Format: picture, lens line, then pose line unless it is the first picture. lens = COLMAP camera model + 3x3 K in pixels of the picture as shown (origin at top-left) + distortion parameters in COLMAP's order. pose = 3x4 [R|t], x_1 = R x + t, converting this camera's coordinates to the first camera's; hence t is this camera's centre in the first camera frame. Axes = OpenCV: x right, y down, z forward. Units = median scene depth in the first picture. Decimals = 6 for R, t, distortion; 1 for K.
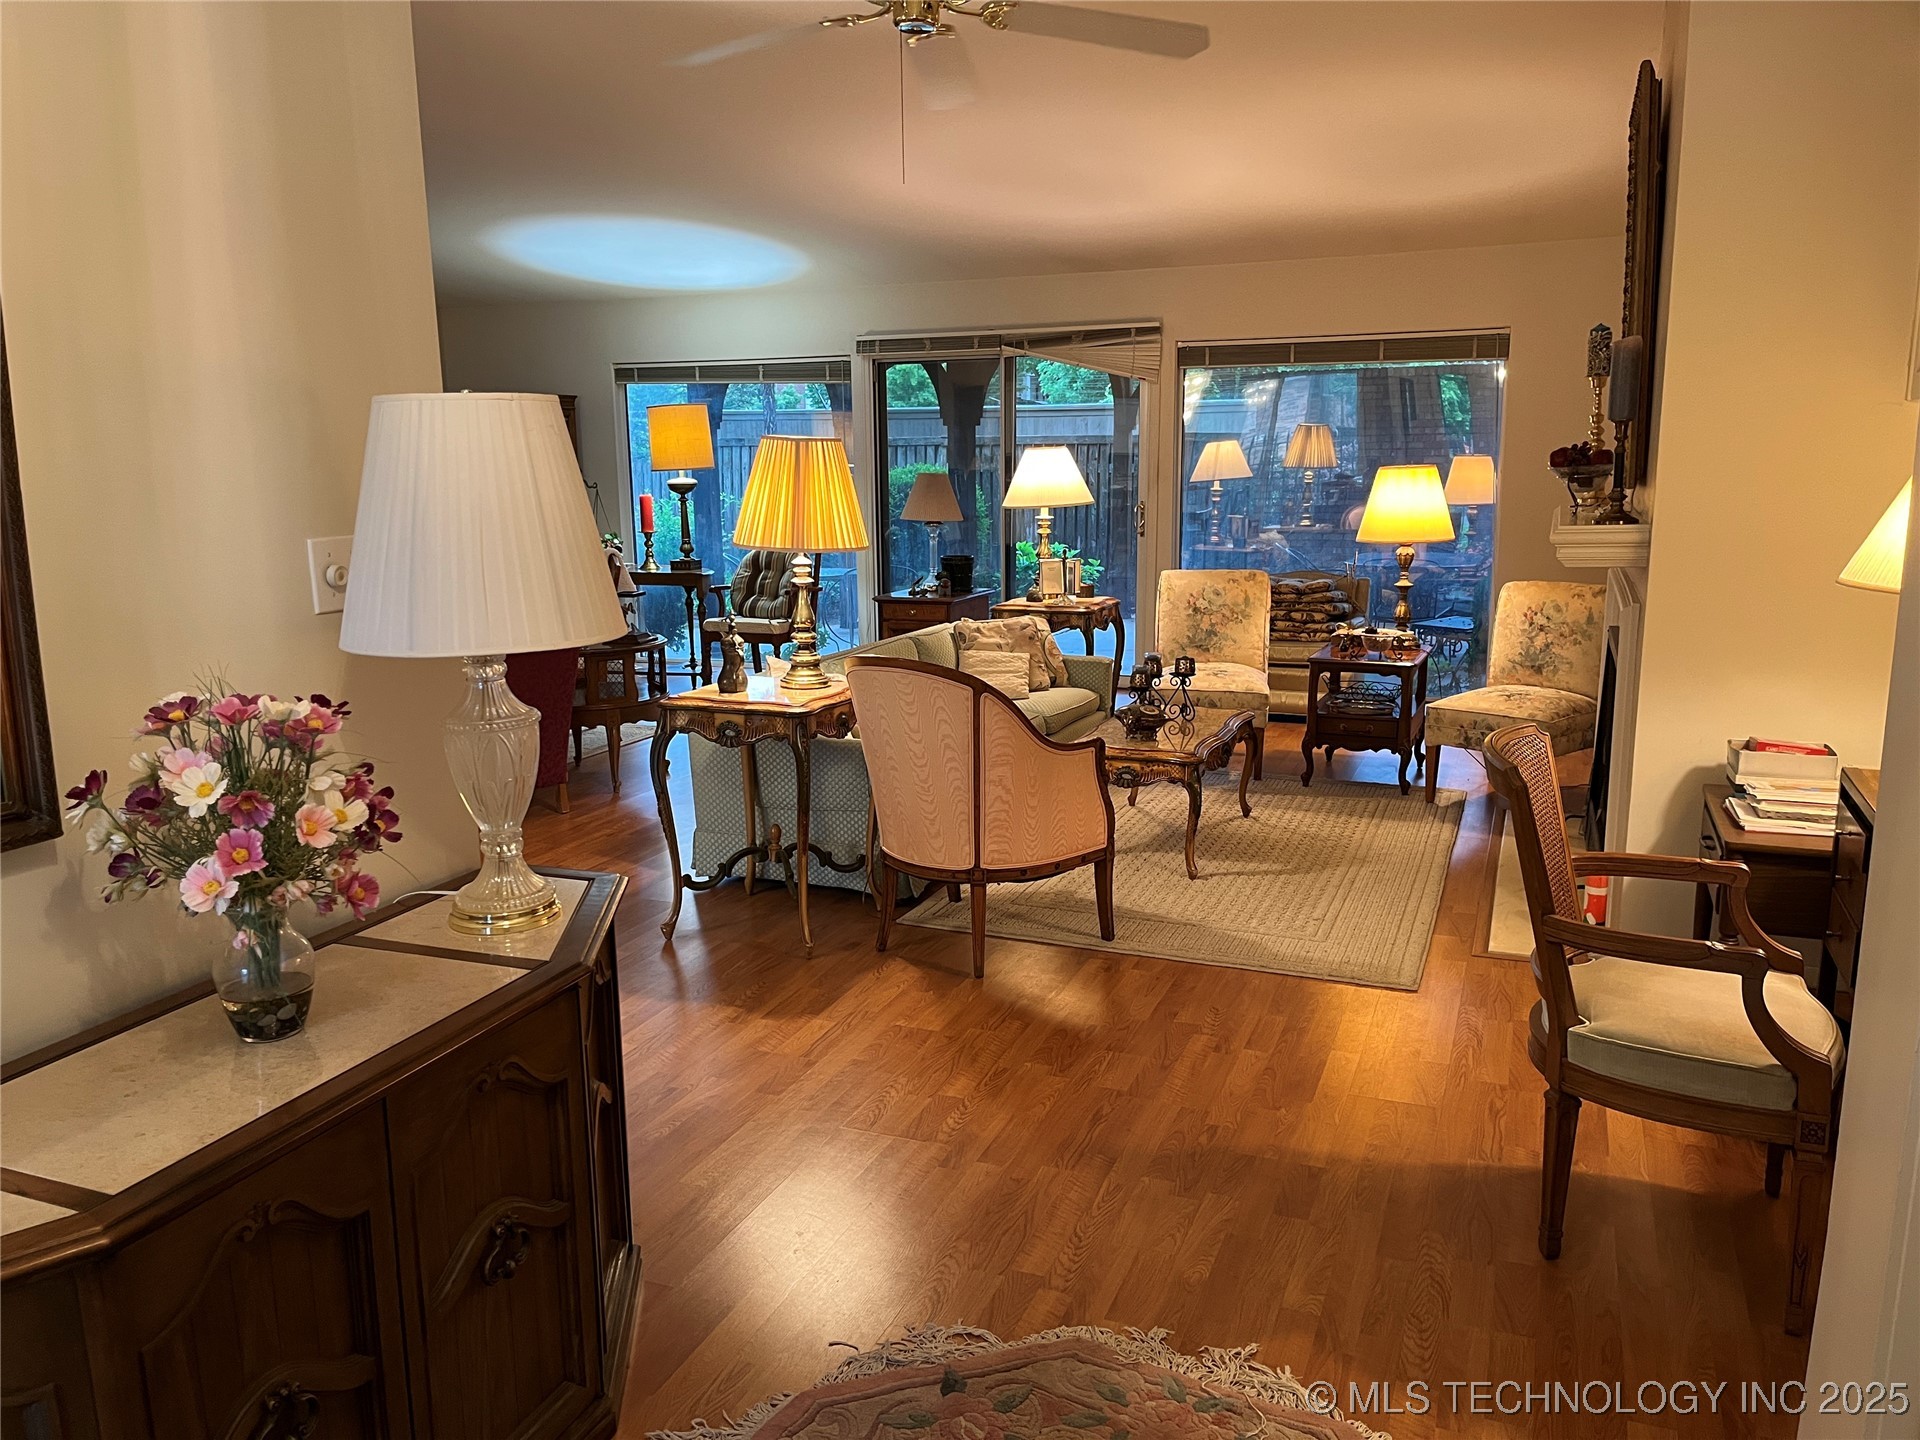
lens RADIAL K [[1471.6, 0, 971.6], [0, 1471.6, 731.1], [0, 0, 1]] dist [0.061640, -0.085612]
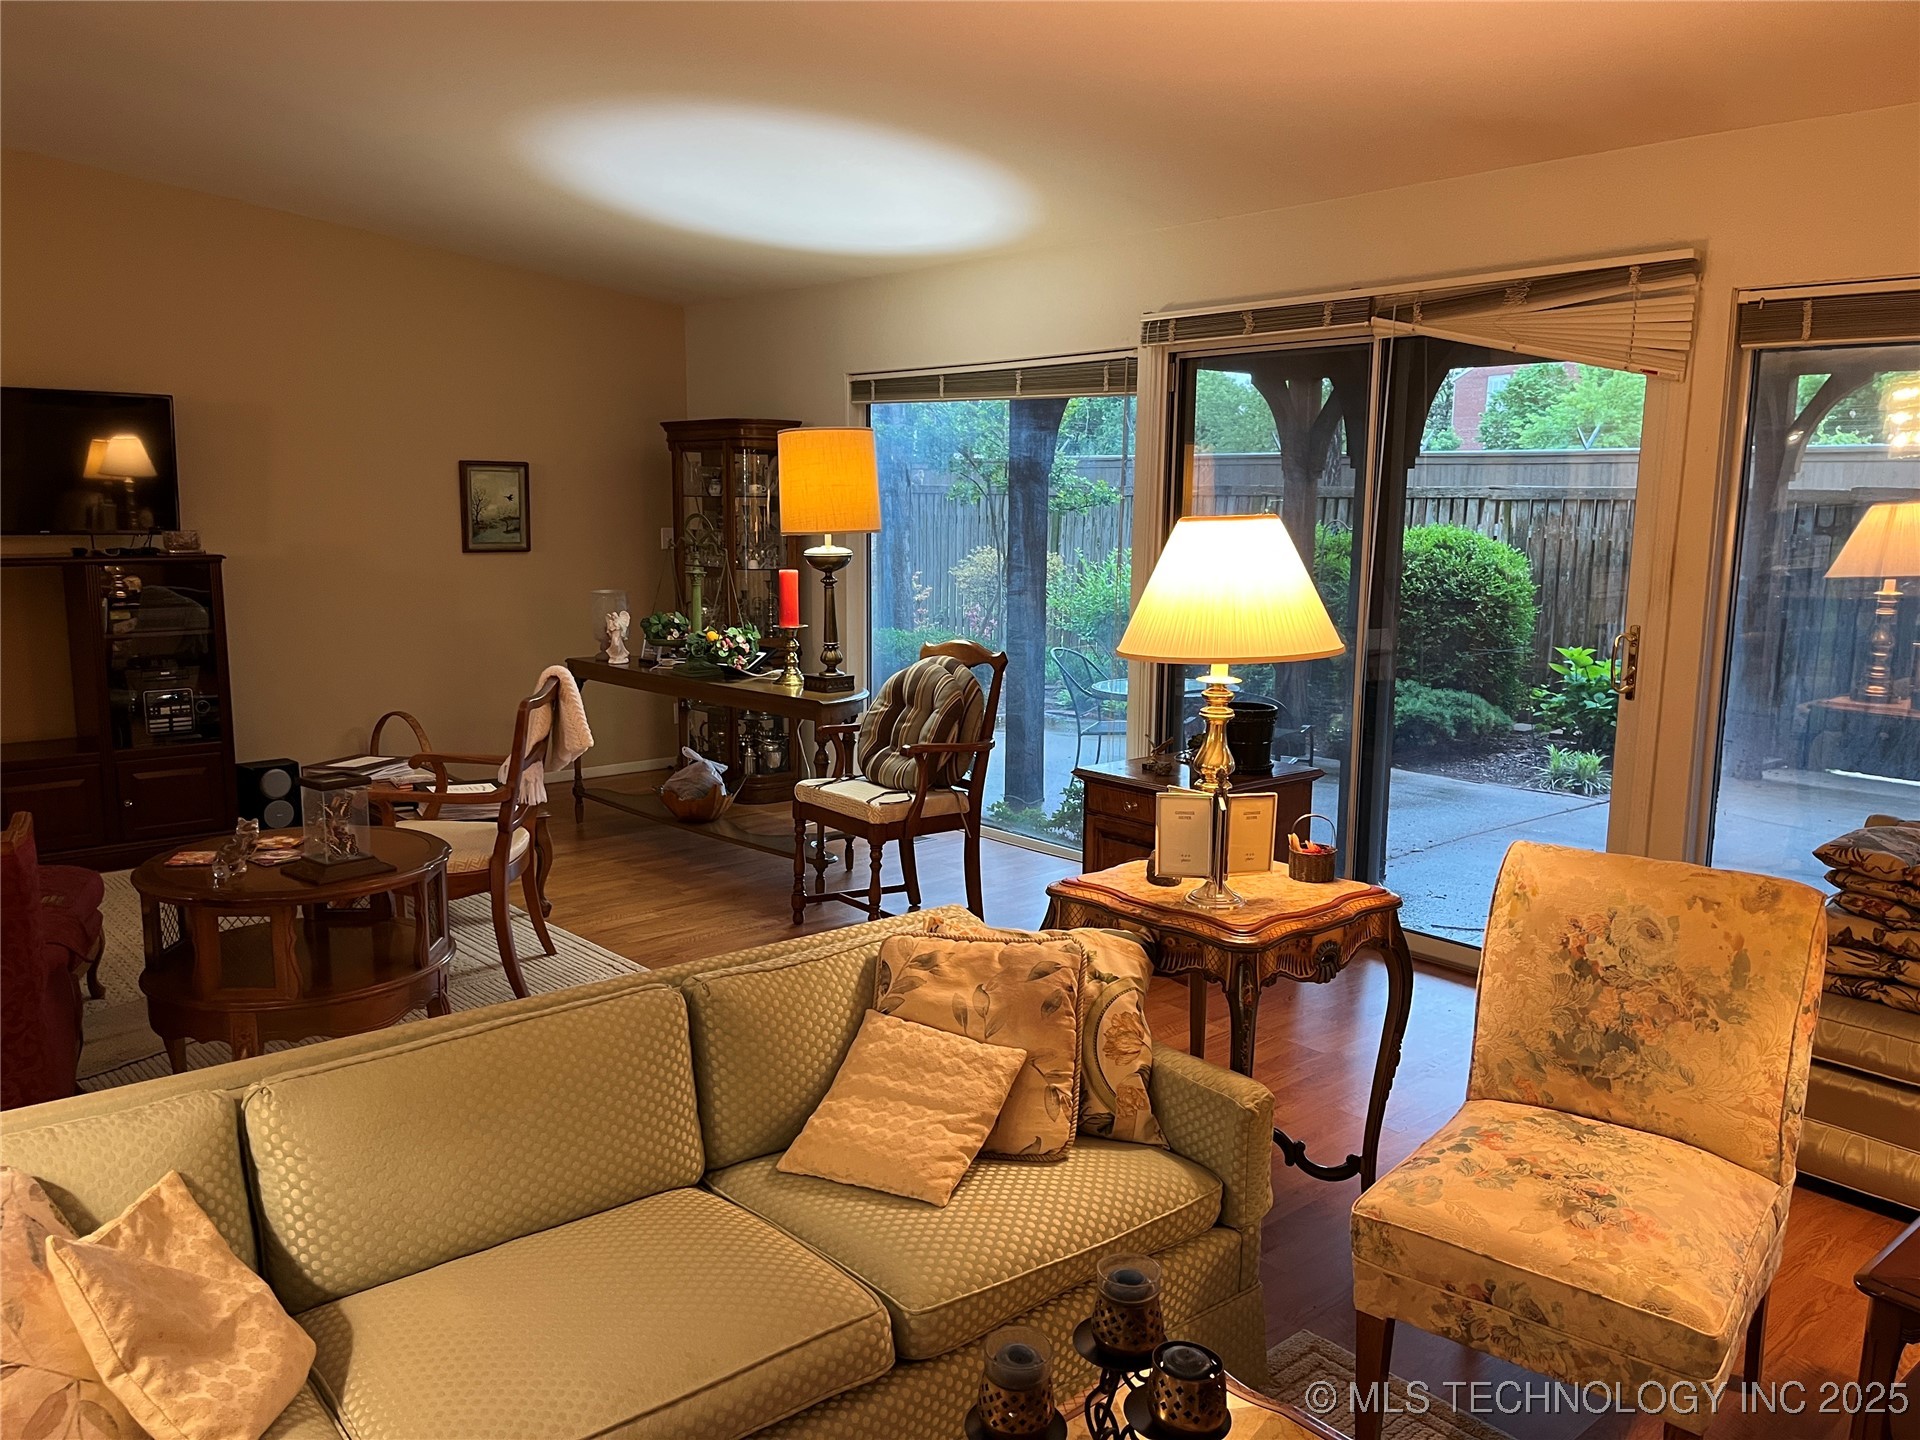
lens RADIAL K [[1471.6, 0, 951.2], [0, 1471.6, 703.8], [0, 0, 1]] dist [0.061640, -0.085612]
pose [[0.887574, 0.084323, -0.452882, 0.139809], [-0.105948, 0.994116, -0.022544, -0.097888], [0.448317, 0.067991, 0.891285, 0.479469]]
